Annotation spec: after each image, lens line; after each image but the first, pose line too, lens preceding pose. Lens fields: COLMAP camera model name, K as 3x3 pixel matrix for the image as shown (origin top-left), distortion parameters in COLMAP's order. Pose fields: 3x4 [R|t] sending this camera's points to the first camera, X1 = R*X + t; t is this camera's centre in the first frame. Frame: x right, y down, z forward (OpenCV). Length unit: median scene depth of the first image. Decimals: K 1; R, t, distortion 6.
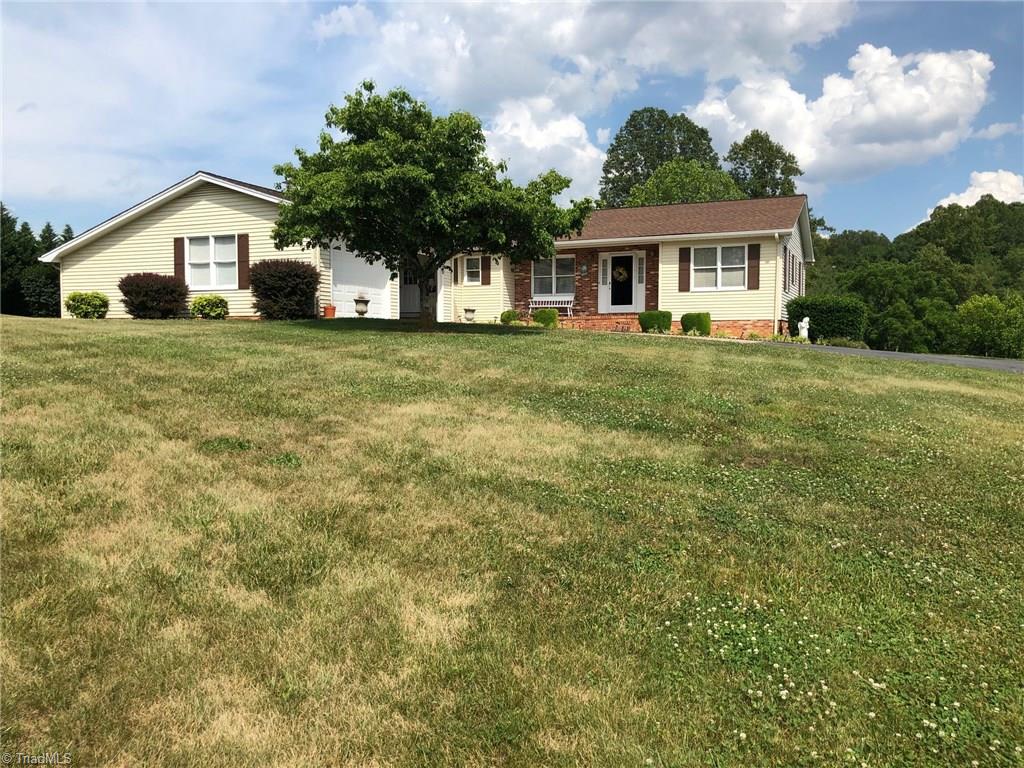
lens RADIAL K [[836.0, 0, 515.4], [0, 836.0, 384.8], [0, 0, 1]] dist [0.035759, -0.010698]
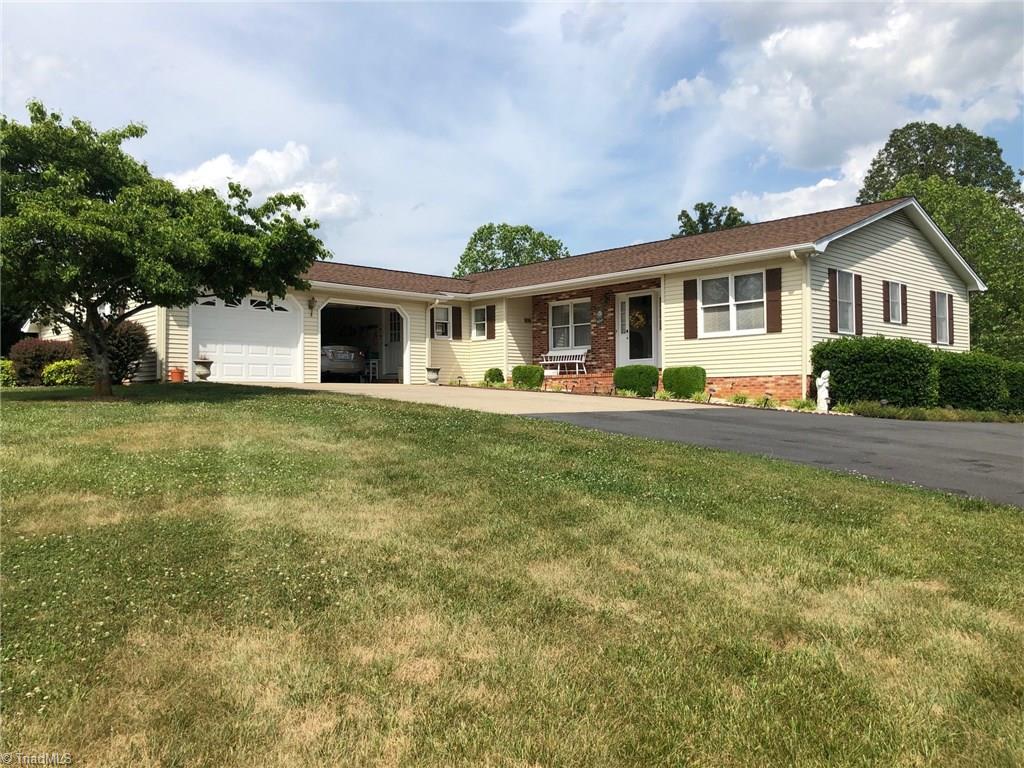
lens RADIAL K [[830.6, 0, 511.9], [0, 830.6, 360.0], [0, 0, 1]] dist [0.006323, -0.002957]
pose [[0.916298, -0.025111, -0.399708, 0.349324], [-0.014921, 0.995199, -0.096727, -0.019110], [0.400218, 0.094595, 0.911525, 0.269031]]
